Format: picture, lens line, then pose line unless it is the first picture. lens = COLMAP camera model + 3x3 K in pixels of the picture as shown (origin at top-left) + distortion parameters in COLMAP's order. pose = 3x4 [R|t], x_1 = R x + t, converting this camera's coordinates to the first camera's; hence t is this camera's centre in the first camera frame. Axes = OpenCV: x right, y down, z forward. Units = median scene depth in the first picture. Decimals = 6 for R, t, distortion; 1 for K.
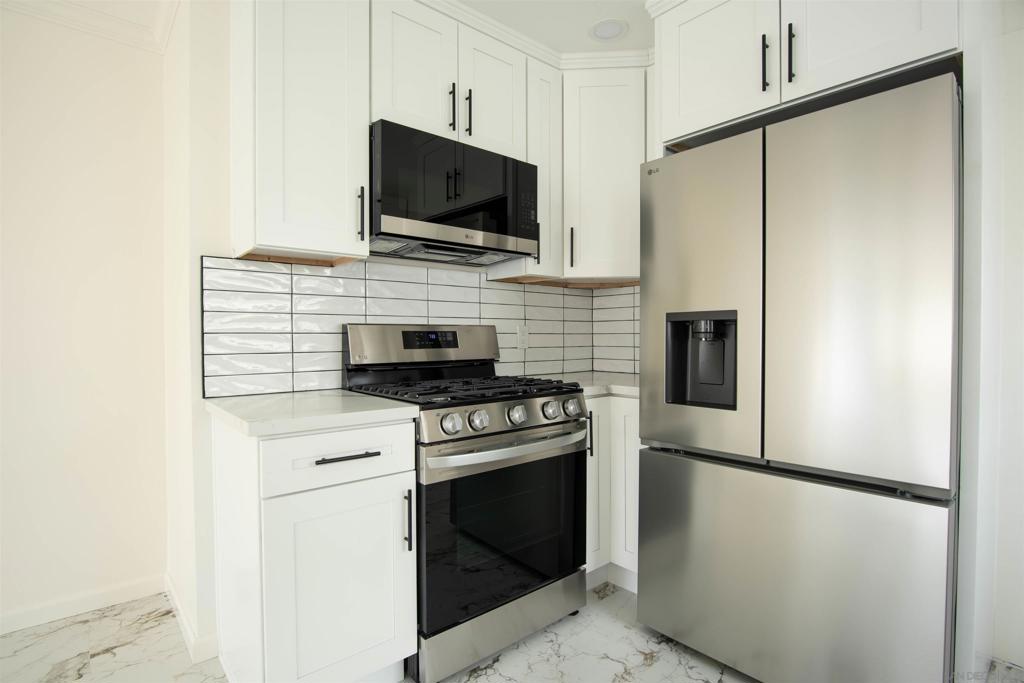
lens RADIAL K [[503.7, 0, 502.9], [0, 503.7, 344.6], [0, 0, 1]] dist [-0.019625, 0.000125]
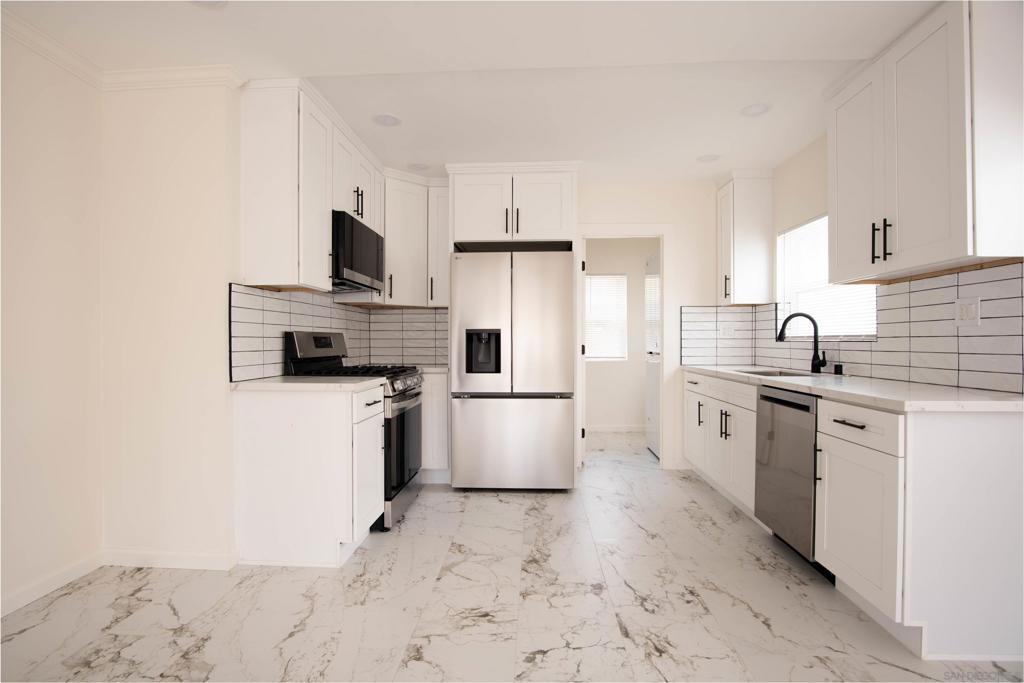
lens RADIAL K [[503.7, 0, 505.6], [0, 503.7, 344.6], [0, 0, 1]] dist [-0.019625, 0.000125]
pose [[0.693013, -0.001904, 0.720922, -0.946745], [0.010716, 0.999913, -0.007660, 0.016303], [-0.720845, 0.013034, 0.692974, -0.487731]]
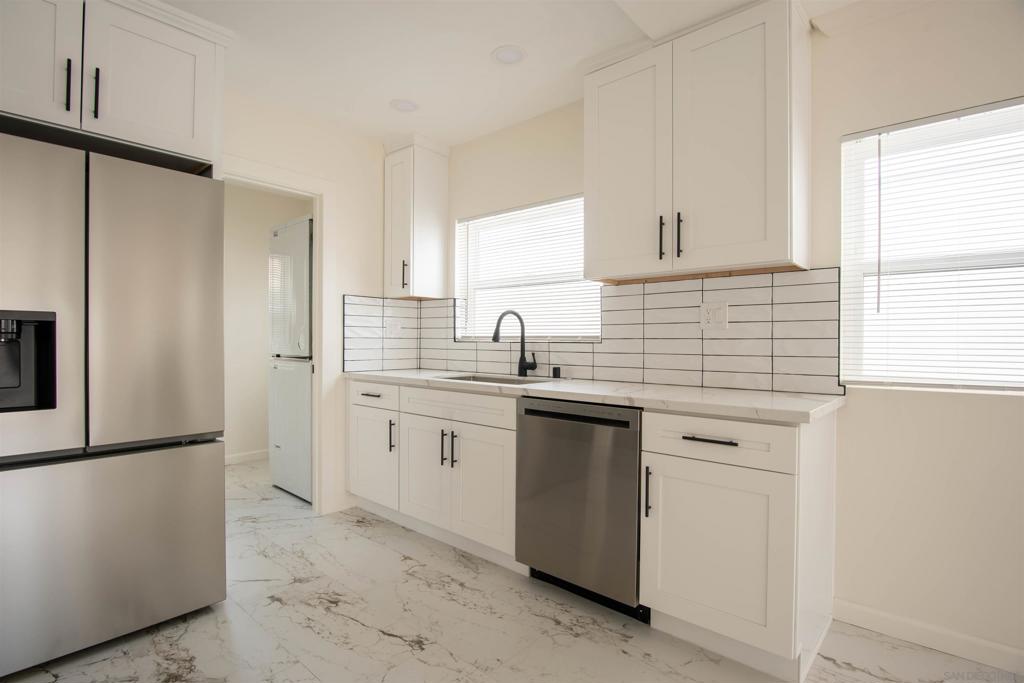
lens RADIAL K [[503.7, 0, 505.8], [0, 503.7, 344.4], [0, 0, 1]] dist [-0.019625, 0.000125]
pose [[-0.134220, -0.004379, 0.990942, -0.552852], [0.010468, 0.999928, 0.005837, 0.001567], [-0.990896, 0.011157, -0.134165, 0.170003]]
